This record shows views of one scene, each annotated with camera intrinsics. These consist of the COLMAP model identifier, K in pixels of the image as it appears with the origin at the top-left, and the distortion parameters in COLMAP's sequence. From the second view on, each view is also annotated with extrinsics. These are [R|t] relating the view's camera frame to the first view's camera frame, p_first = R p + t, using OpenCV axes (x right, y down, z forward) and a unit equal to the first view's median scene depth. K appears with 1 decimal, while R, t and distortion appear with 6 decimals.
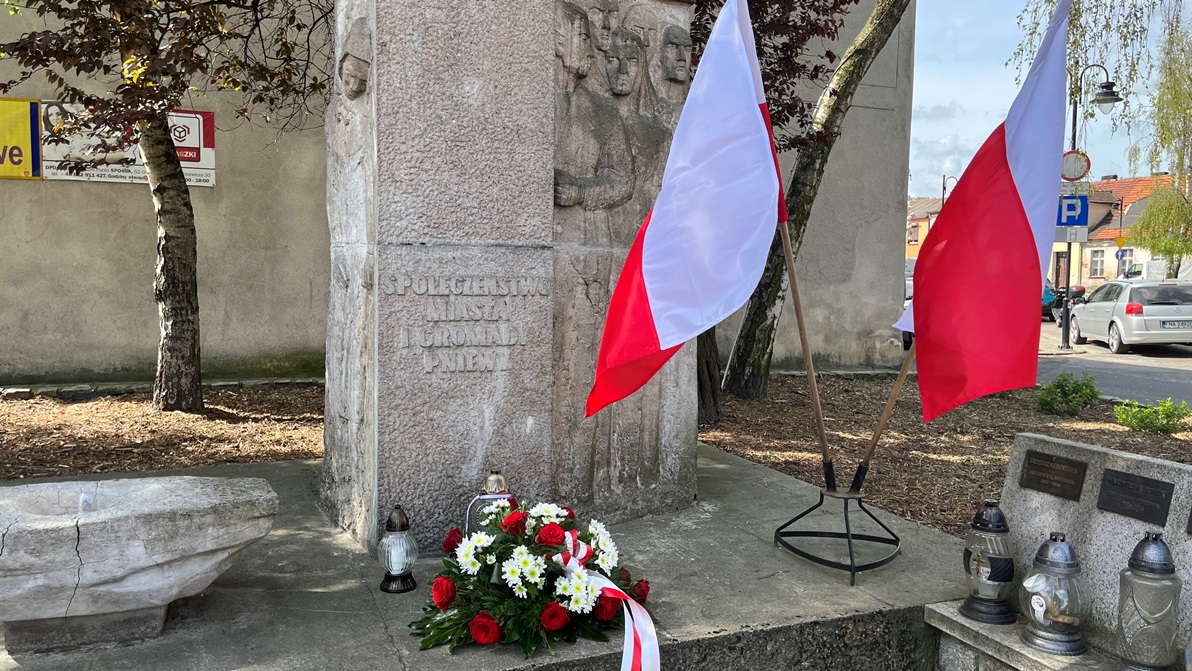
lens RADIAL K [[893.6, 0, 583.1], [0, 893.6, 331.1], [0, 0, 1]] dist [0.071207, -0.098426]
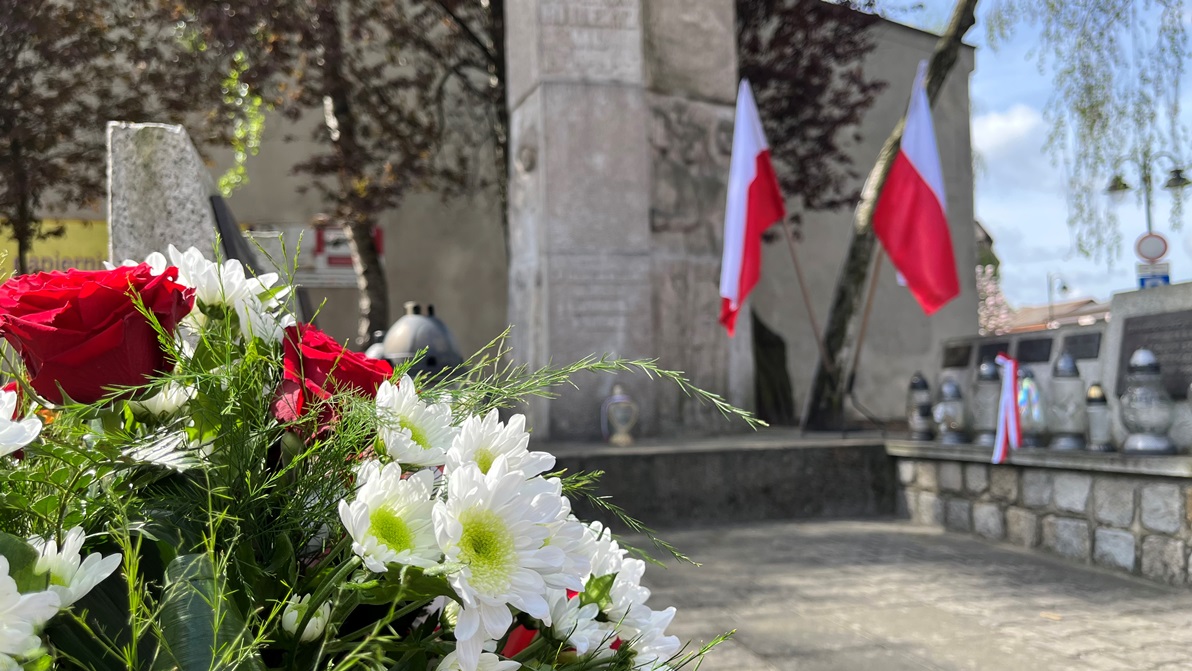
lens RADIAL K [[888.7, 0, 597.2], [0, 888.7, 340.1], [0, 0, 1]] dist [0.053421, -0.071824]
pose [[0.993411, -0.043232, -0.106144, 0.033056], [0.029153, 0.990983, -0.130780, 0.263834], [0.110841, 0.126824, 0.985713, -0.557802]]
